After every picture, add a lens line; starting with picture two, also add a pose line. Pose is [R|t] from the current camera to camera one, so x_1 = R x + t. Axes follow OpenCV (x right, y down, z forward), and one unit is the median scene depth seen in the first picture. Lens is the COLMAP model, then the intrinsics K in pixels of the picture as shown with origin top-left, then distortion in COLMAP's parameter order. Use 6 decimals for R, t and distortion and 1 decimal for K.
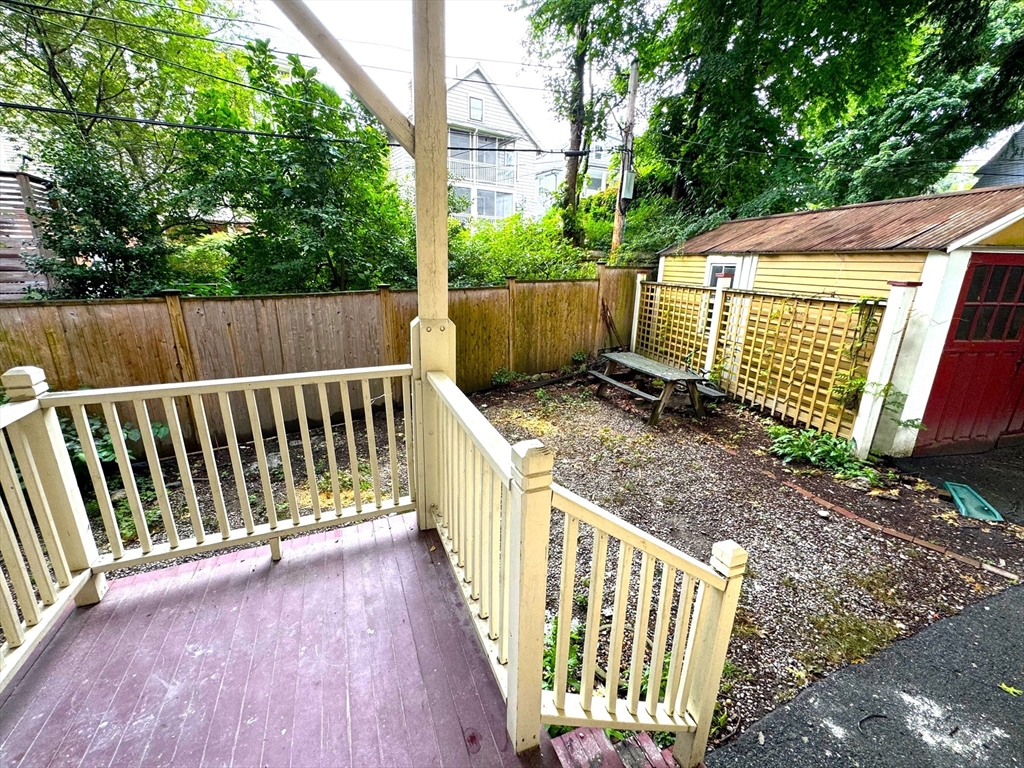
lens RADIAL K [[414.6, 0, 509.1], [0, 414.6, 383.0], [0, 0, 1]] dist [-0.001382, -0.000058]
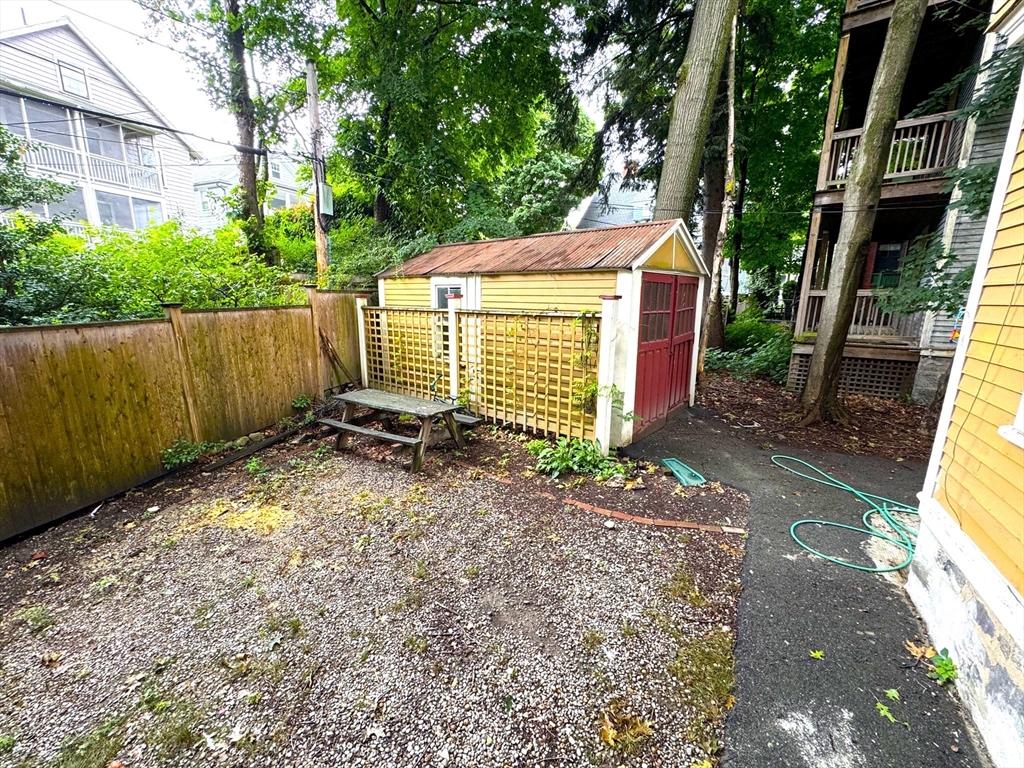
lens RADIAL K [[414.6, 0, 509.1], [0, 414.6, 383.0], [0, 0, 1]] dist [-0.001382, -0.000058]
pose [[0.782450, -0.140445, 0.606668, 0.007085], [0.180957, 0.983475, -0.005712, -0.030324], [-0.595841, 0.114250, 0.794934, 0.166638]]
